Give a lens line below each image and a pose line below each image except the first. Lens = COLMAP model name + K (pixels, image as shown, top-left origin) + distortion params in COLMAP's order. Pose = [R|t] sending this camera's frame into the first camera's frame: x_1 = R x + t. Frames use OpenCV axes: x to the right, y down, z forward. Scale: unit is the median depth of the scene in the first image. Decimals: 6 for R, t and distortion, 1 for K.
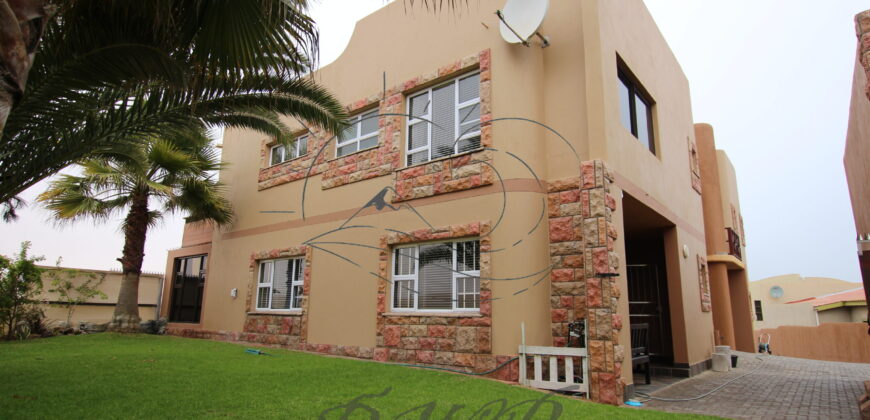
lens RADIAL K [[489.4, 0, 435.0], [0, 489.4, 210.0], [0, 0, 1]] dist [-0.003409, -0.000974]
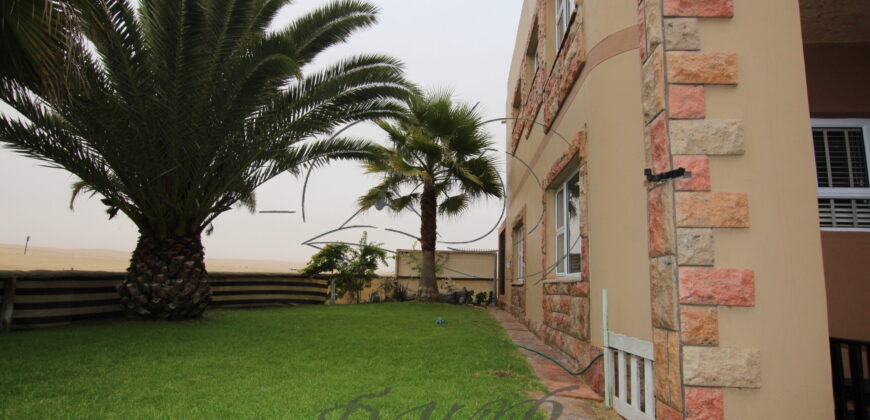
lens RADIAL K [[489.4, 0, 435.0], [0, 489.4, 210.0], [0, 0, 1]] dist [-0.003409, -0.000974]
pose [[0.575879, -0.126332, -0.807715, 0.335943], [0.158046, 0.986554, -0.041621, 0.086677], [0.802113, -0.103687, 0.588102, 0.346853]]
